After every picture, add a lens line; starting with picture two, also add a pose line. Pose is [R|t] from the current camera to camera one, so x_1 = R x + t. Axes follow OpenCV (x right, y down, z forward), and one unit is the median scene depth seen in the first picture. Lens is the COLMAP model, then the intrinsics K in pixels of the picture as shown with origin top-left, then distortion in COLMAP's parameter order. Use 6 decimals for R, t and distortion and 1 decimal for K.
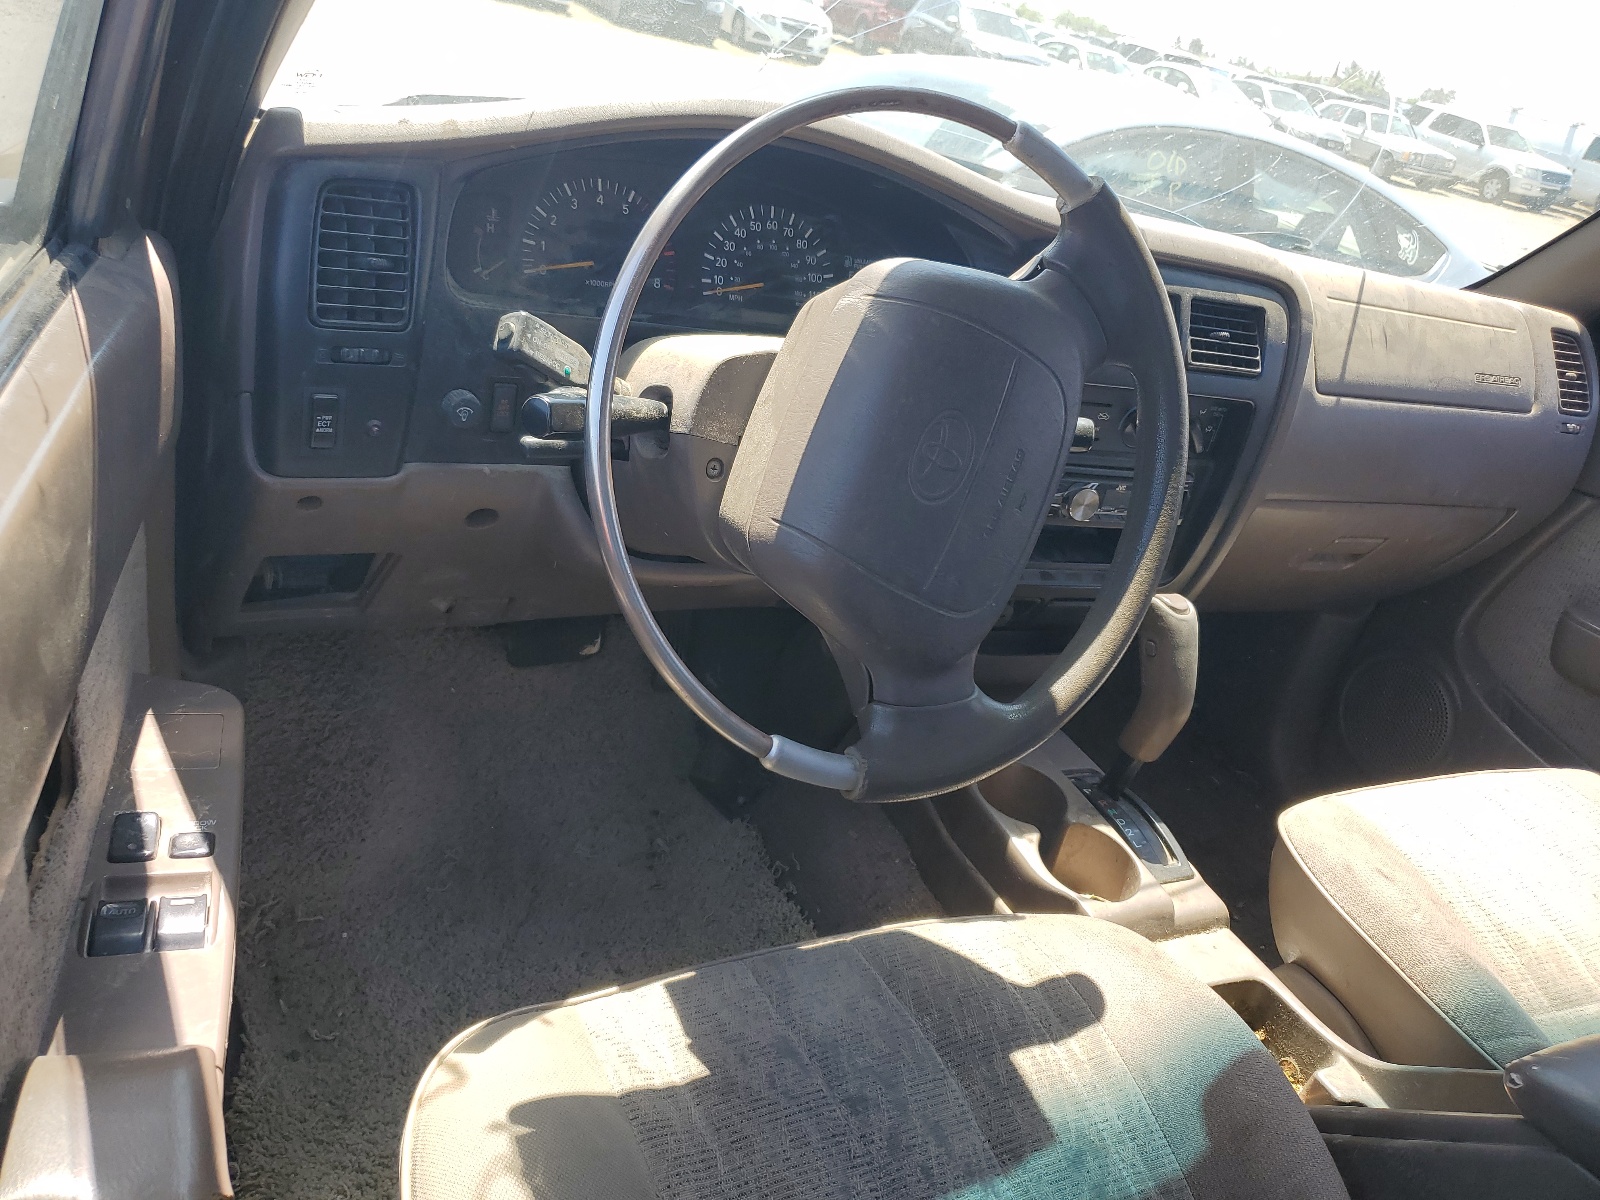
lens RADIAL K [[1290.8, 0, 800.0], [0, 1290.8, 600.0], [0, 0, 1]] dist [-0.002062, -0.000656]
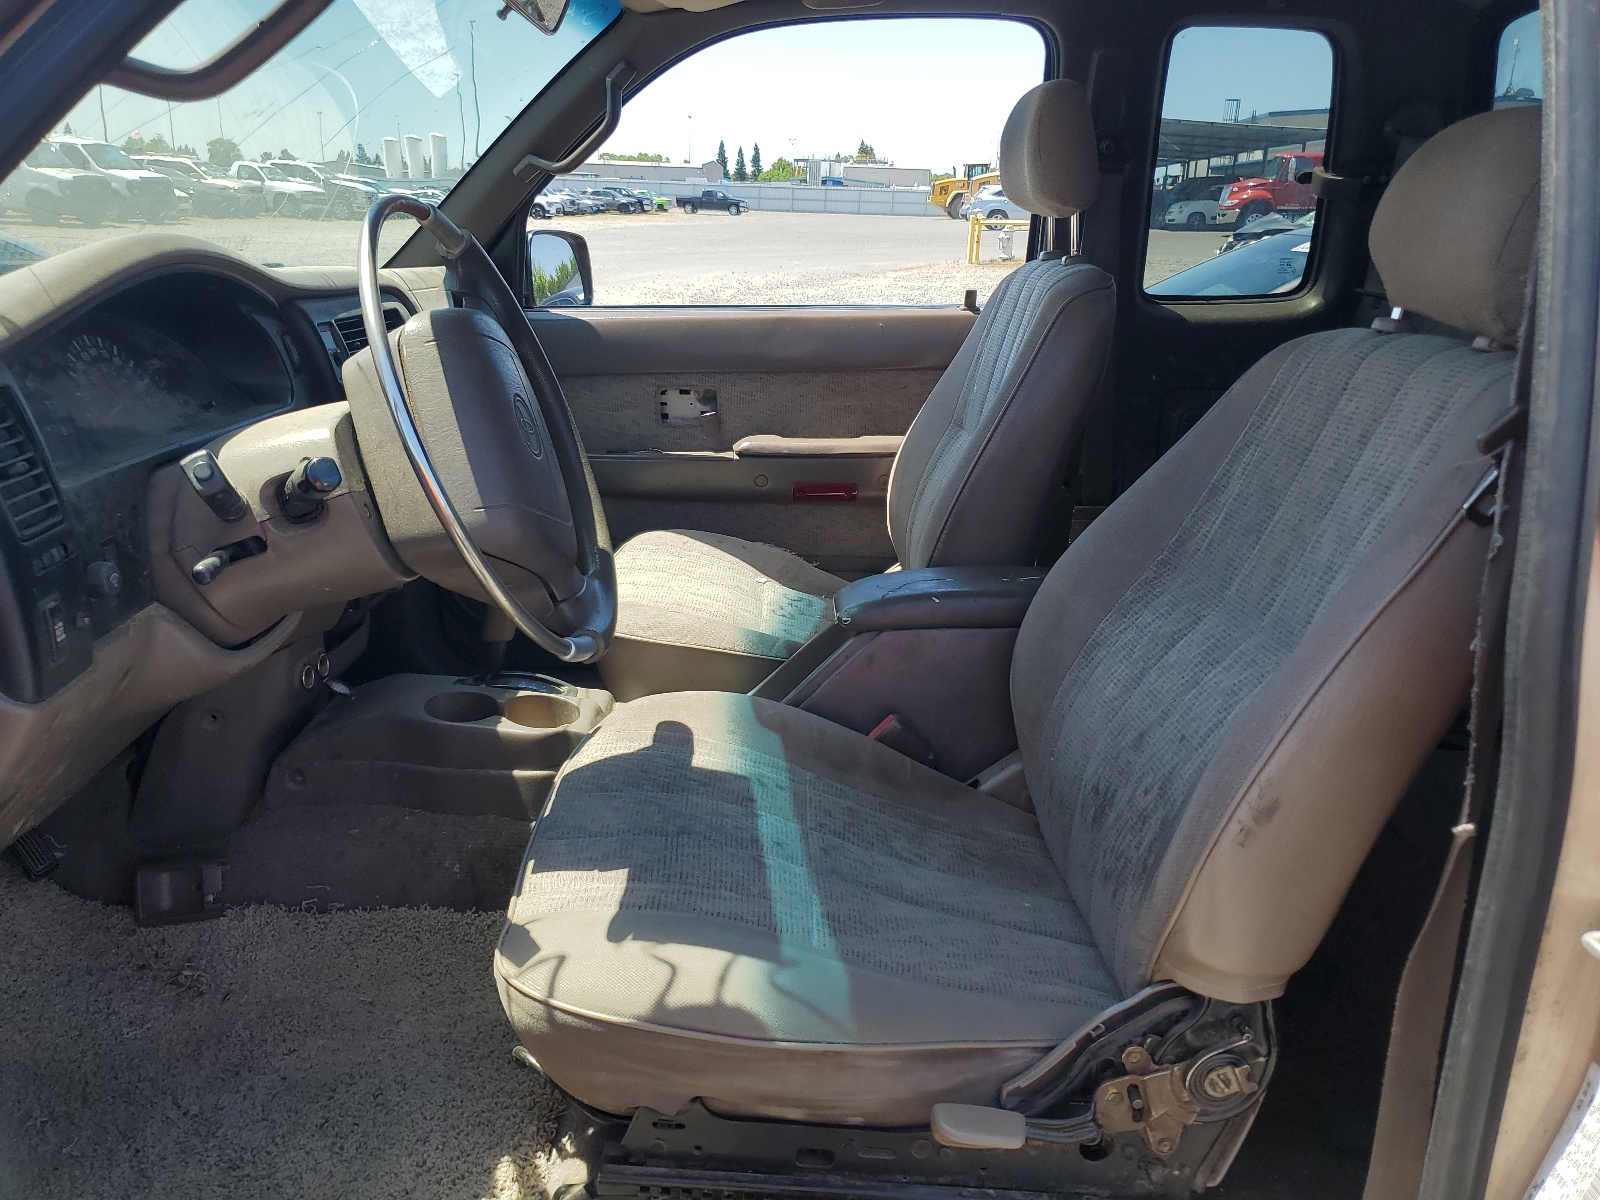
lens RADIAL K [[1290.8, 0, 800.0], [0, 1290.8, 600.0], [0, 0, 1]] dist [-0.002062, -0.000656]
pose [[0.444586, -0.479980, 0.756282, -0.529699], [0.504494, 0.831840, 0.231363, -0.055407], [-0.740155, 0.278679, 0.611972, -0.027195]]
